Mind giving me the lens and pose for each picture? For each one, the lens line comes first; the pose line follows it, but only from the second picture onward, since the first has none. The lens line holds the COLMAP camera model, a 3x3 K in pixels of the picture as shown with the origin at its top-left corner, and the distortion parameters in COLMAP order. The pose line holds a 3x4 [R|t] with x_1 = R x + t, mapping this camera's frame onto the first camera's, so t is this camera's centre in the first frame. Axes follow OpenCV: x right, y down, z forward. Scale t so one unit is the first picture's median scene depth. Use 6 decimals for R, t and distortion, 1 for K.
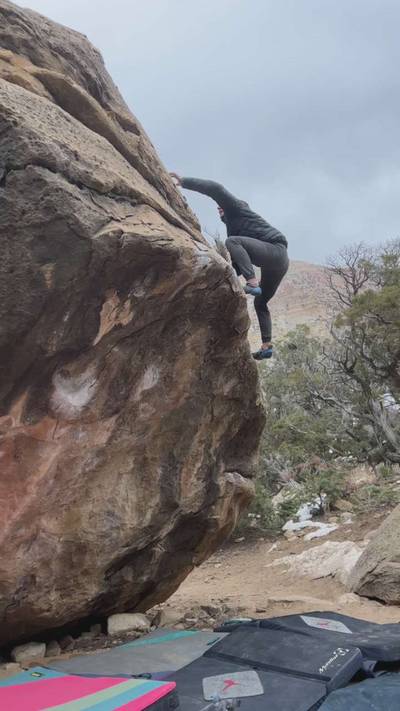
lens RADIAL K [[581.2, 0, 199.4], [0, 581.2, 369.0], [0, 0, 1]] dist [0.080942, -0.109340]
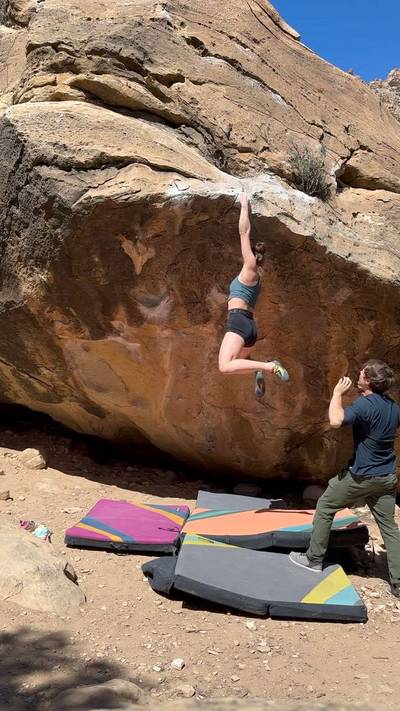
lens RADIAL K [[581.2, 0, 201.7], [0, 581.2, 364.1], [0, 0, 1]] dist [0.080942, -0.109340]
pose [[0.564903, 0.124687, -0.815682, 0.997851], [0.061590, 0.979389, 0.192366, -0.084061], [0.822856, -0.158905, 0.545580, 0.337934]]
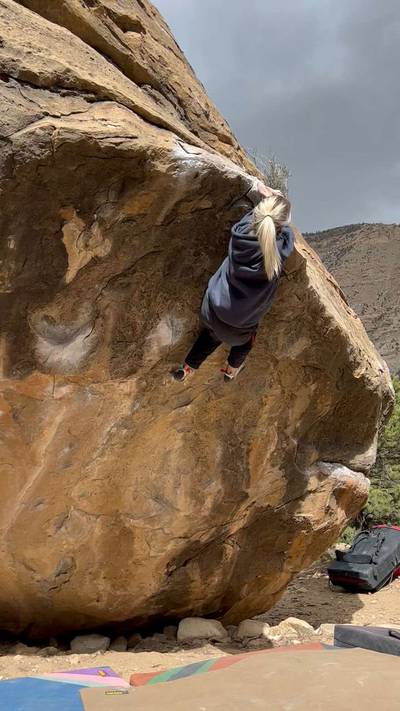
lens RADIAL K [[600.3, 0, 195.5], [0, 600.3, 362.7], [0, 0, 1]] dist [0.047208, -0.048362]
pose [[0.934101, -0.007440, -0.356931, 0.288157], [0.001686, 0.999864, -0.016428, 0.085516], [0.357005, 0.014744, 0.933986, 0.251859]]
